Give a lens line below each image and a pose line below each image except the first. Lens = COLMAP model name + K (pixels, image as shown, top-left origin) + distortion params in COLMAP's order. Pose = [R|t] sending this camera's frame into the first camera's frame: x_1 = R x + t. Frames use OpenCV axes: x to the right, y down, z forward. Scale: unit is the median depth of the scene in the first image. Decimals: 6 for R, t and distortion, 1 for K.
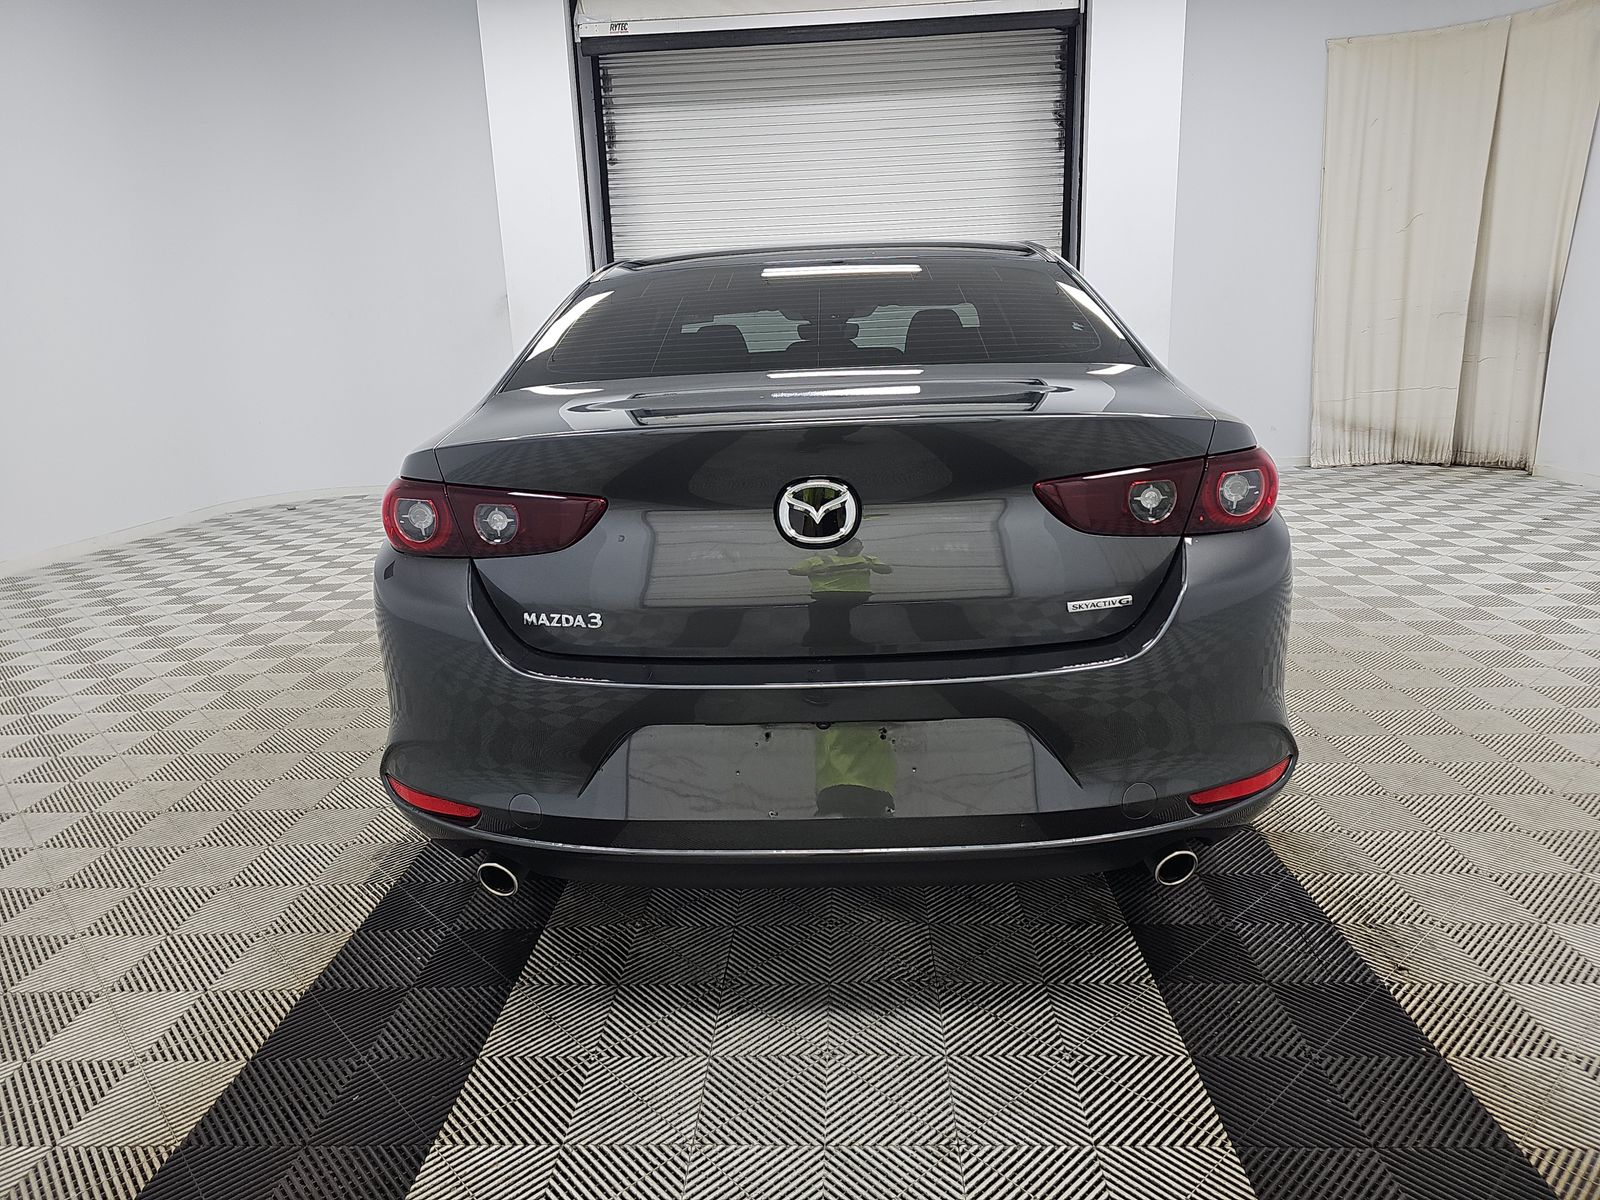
lens RADIAL K [[1070.8, 0, 830.2], [0, 1070.8, 566.4], [0, 0, 1]] dist [0.056709, -0.000084]
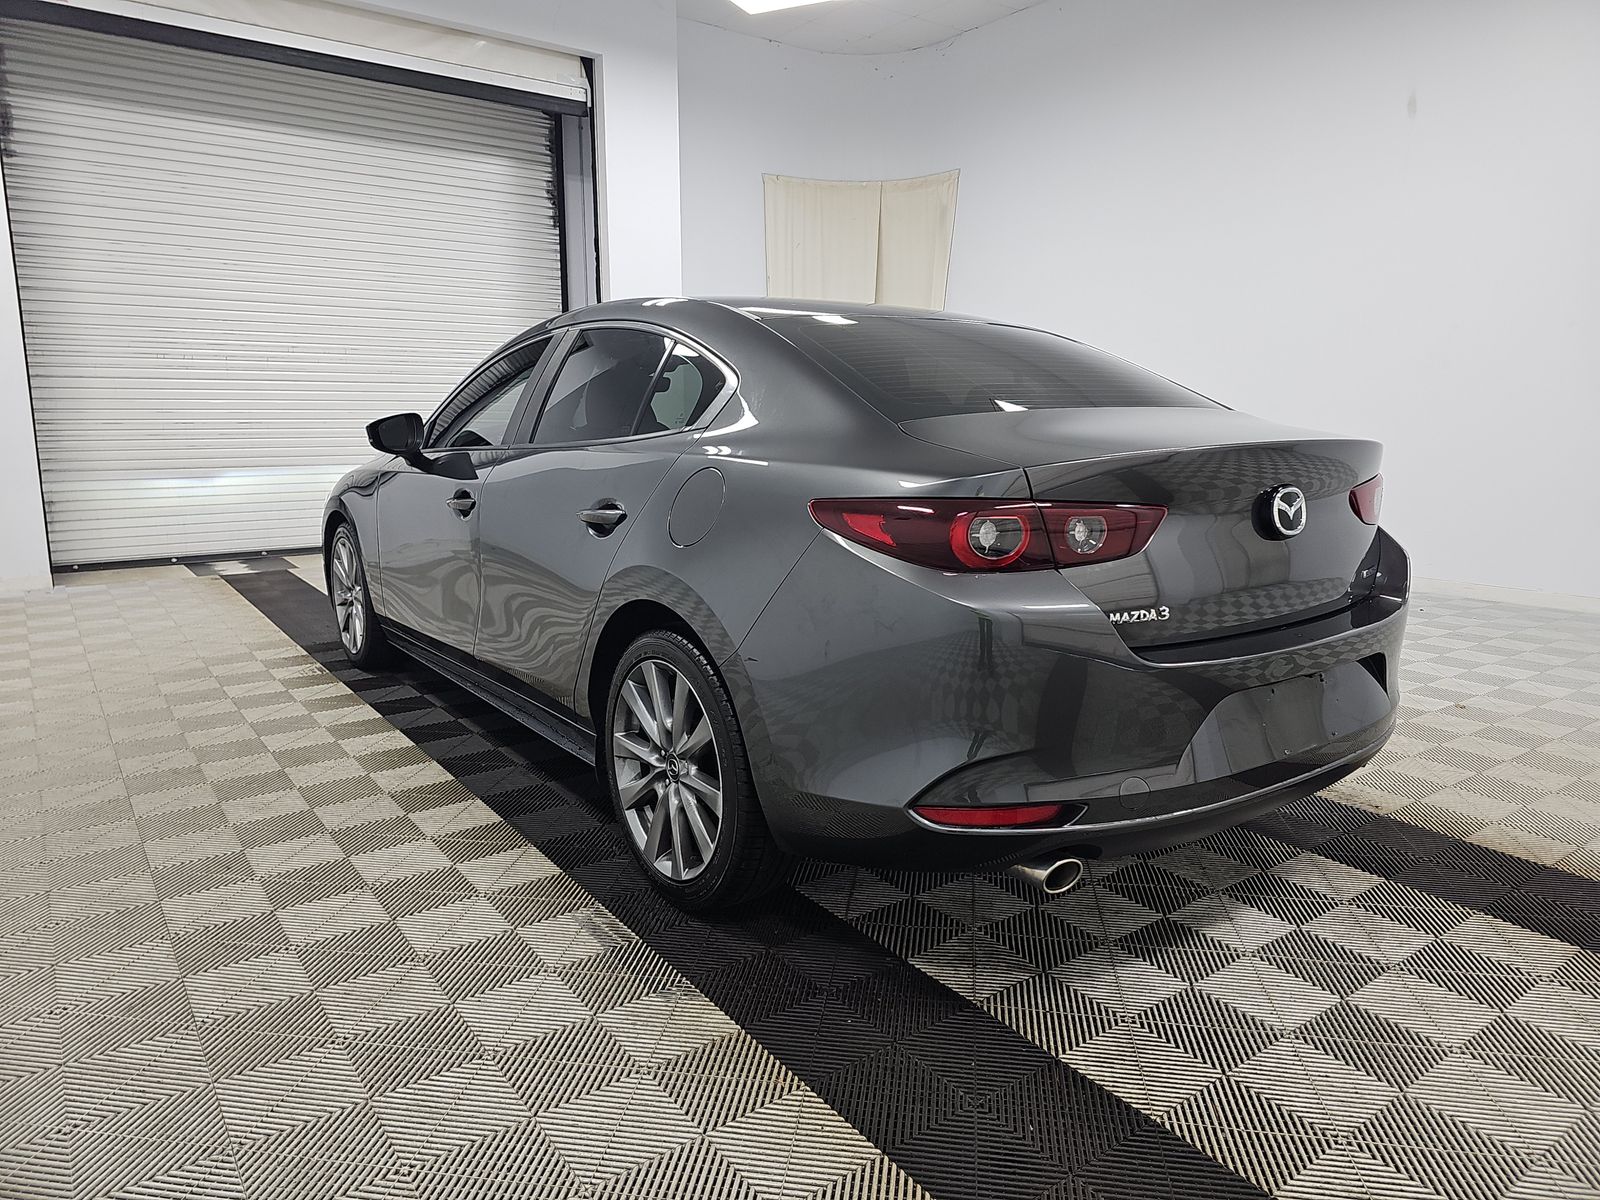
lens RADIAL K [[1018.9, 0, 800.0], [0, 1018.9, 600.0], [0, 0, 1]] dist [0.042744, -0.001424]
pose [[0.794155, -0.079508, 0.602492, -0.262560], [0.096532, 0.995321, 0.004107, -0.001228], [-0.600000, 0.054898, 0.798114, 0.079051]]
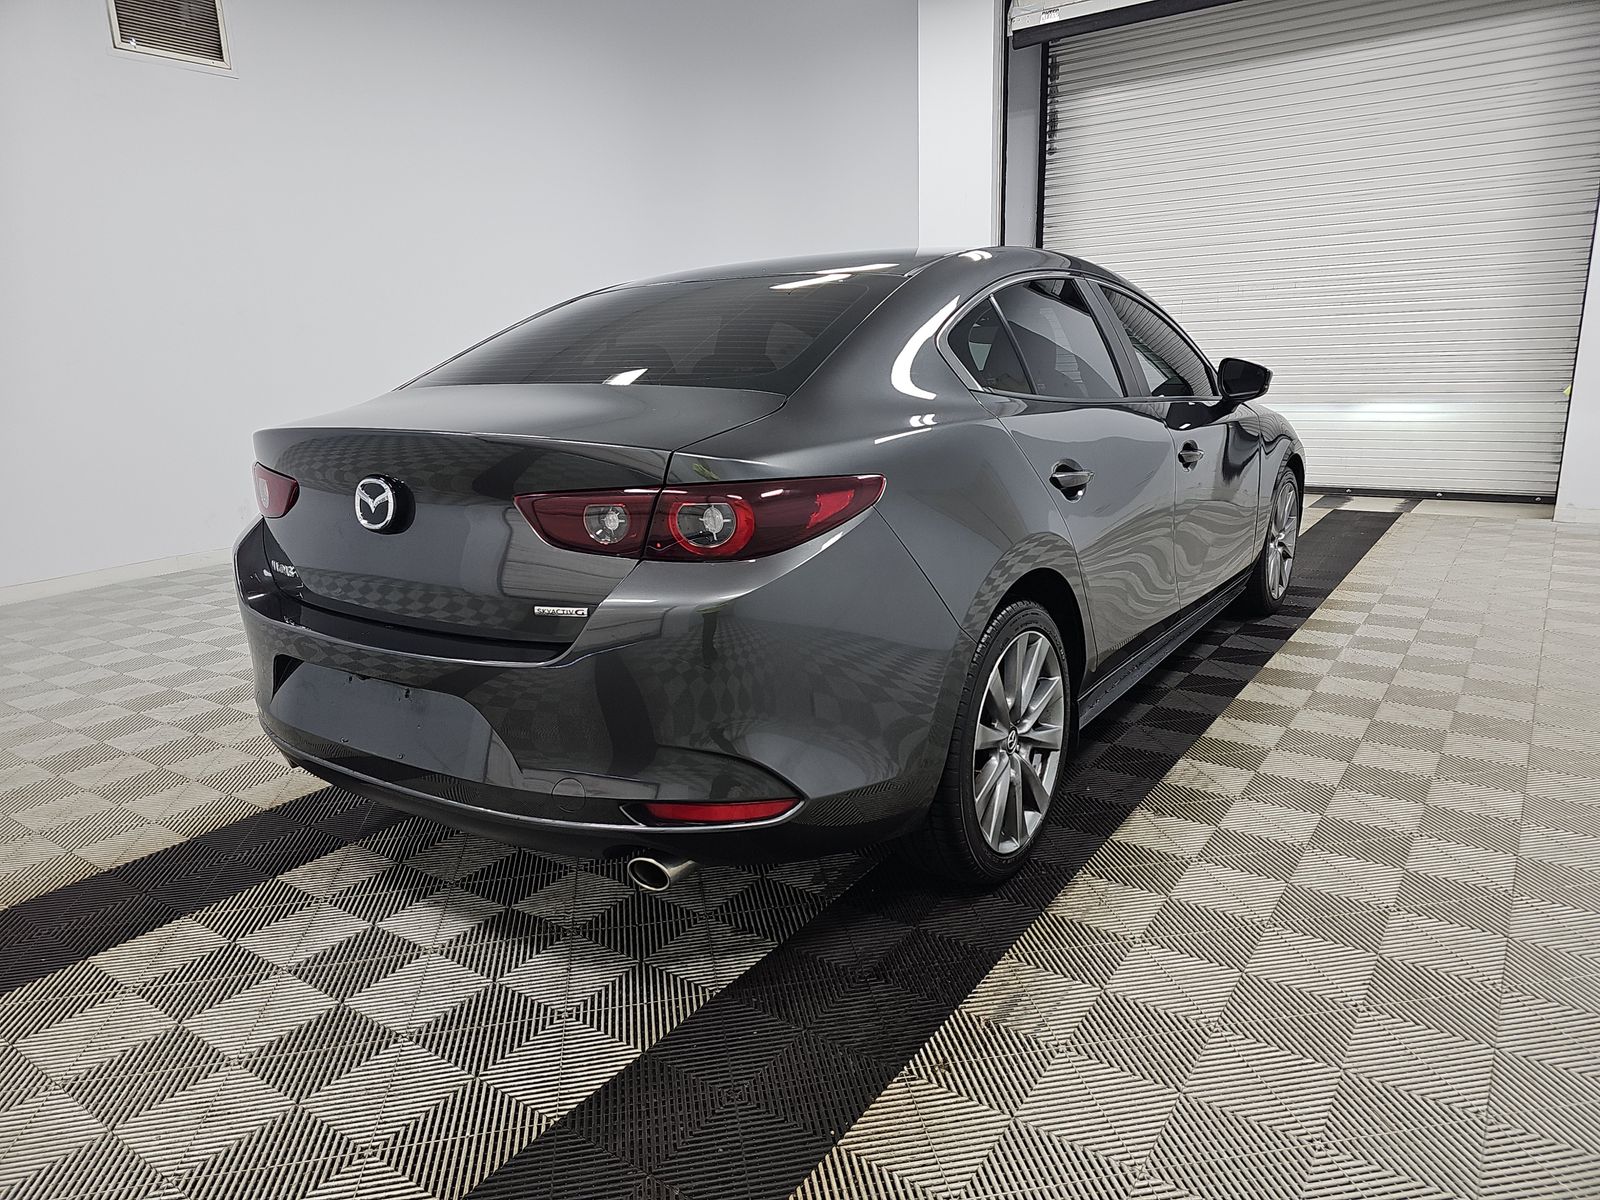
lens RADIAL K [[1089.4, 0, 800.0], [0, 1089.4, 600.0], [0, 0, 1]] dist [0.032900, 0.000245]
pose [[0.842691, 0.134887, -0.521227, 0.227564], [-0.114891, 0.990861, 0.070673, -0.018183], [0.525996, 0.000329, 0.850487, 0.040545]]
